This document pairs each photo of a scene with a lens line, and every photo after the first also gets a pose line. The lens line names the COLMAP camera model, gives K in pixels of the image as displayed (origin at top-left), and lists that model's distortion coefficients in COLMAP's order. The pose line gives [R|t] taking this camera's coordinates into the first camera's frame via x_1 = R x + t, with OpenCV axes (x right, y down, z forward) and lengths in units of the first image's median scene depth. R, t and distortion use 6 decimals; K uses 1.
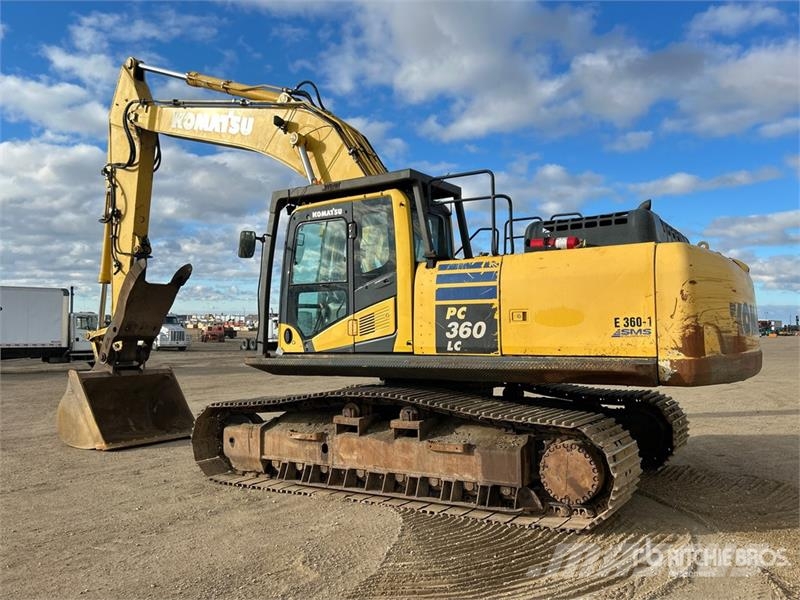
lens RADIAL K [[639.6, 0, 402.5], [0, 639.6, 298.8], [0, 0, 1]] dist [0.069970, -0.093619]
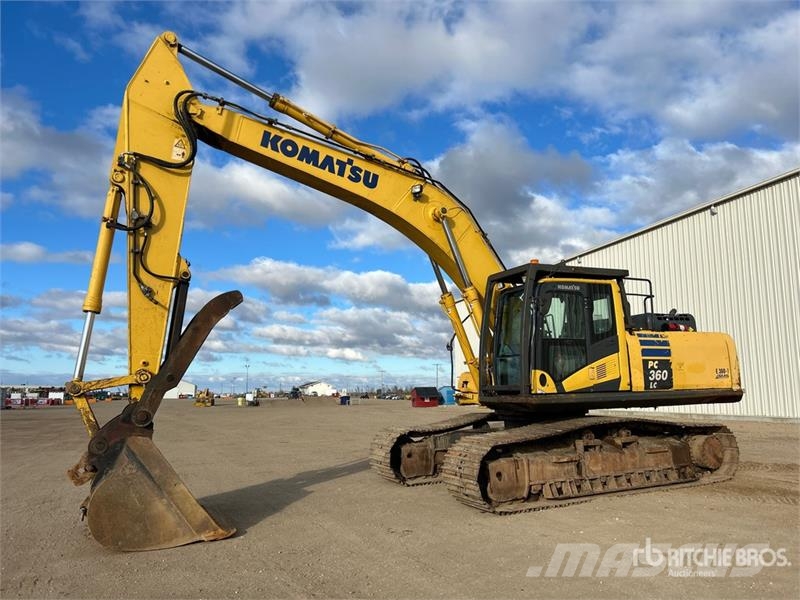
lens RADIAL K [[602.6, 0, 394.9], [0, 602.6, 301.6], [0, 0, 1]] dist [-0.000277, -0.002750]
pose [[0.550596, 0.117858, 0.826410, -1.460337], [-0.026861, 0.991972, -0.123573, 0.065862], [-0.834340, 0.045841, 0.549341, 0.659333]]
